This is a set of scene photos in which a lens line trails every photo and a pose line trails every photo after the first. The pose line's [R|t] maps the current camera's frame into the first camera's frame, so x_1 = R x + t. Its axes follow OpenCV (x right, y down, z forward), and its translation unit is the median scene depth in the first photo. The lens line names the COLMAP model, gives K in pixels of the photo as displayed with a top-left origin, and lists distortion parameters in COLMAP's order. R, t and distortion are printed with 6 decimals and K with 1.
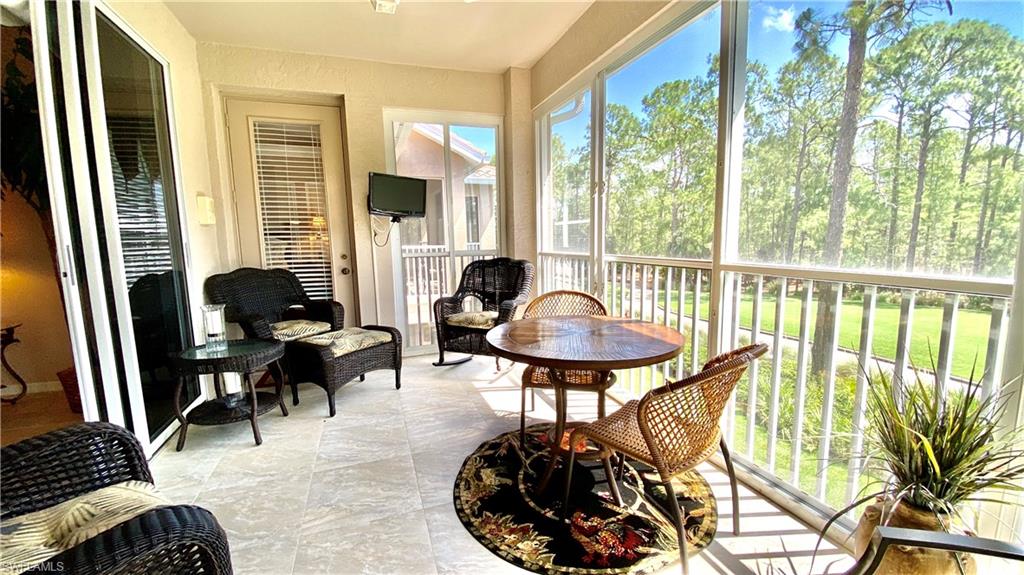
lens RADIAL K [[416.1, 0, 511.8], [0, 416.1, 288.5], [0, 0, 1]] dist [0.011275, -0.015322]
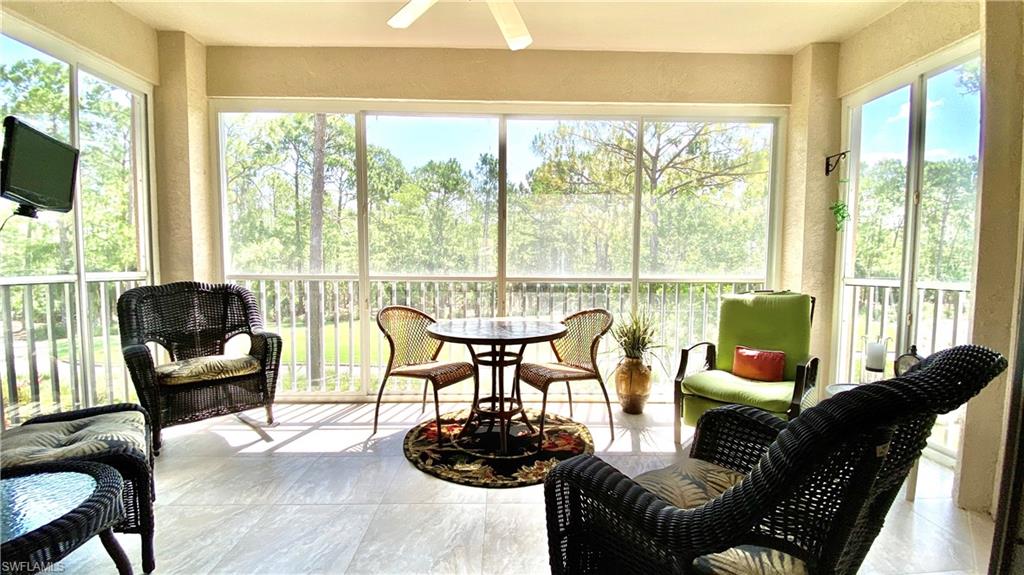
lens RADIAL K [[416.1, 0, 511.8], [0, 416.1, 288.5], [0, 0, 1]] dist [0.011275, -0.015322]
pose [[0.310450, -0.032495, 0.950034, -0.075709], [0.107184, 0.994239, -0.001018, -0.000871], [-0.944528, 0.102145, 0.312144, 0.034489]]
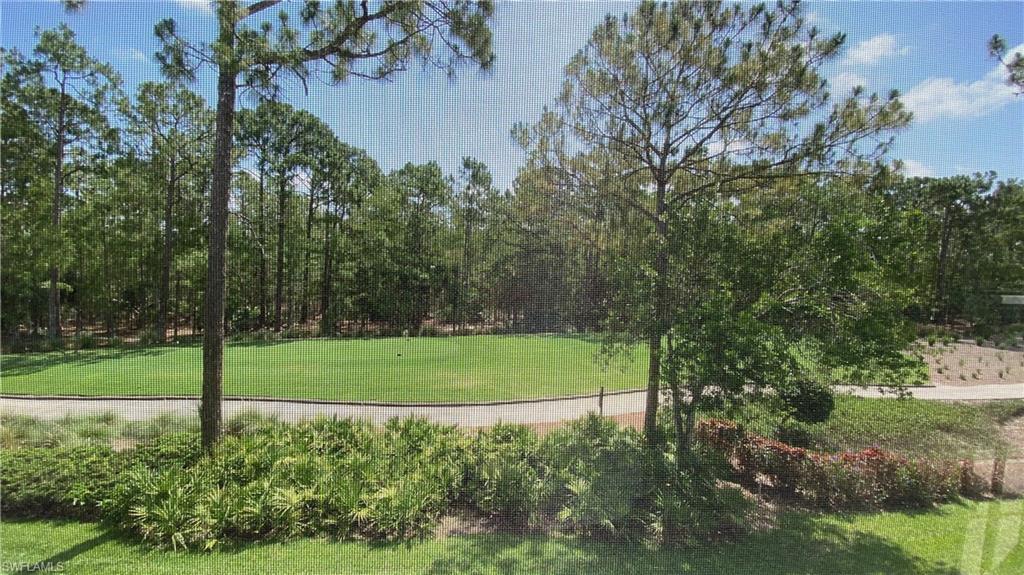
lens RADIAL K [[416.1, 0, 511.8], [0, 416.1, 288.5], [0, 0, 1]] dist [0.011275, -0.015322]
pose [[0.285074, -0.006421, 0.958484, 0.034432], [0.089533, 0.995784, -0.019958, -0.016676], [-0.954315, 0.091505, 0.284447, 0.049516]]
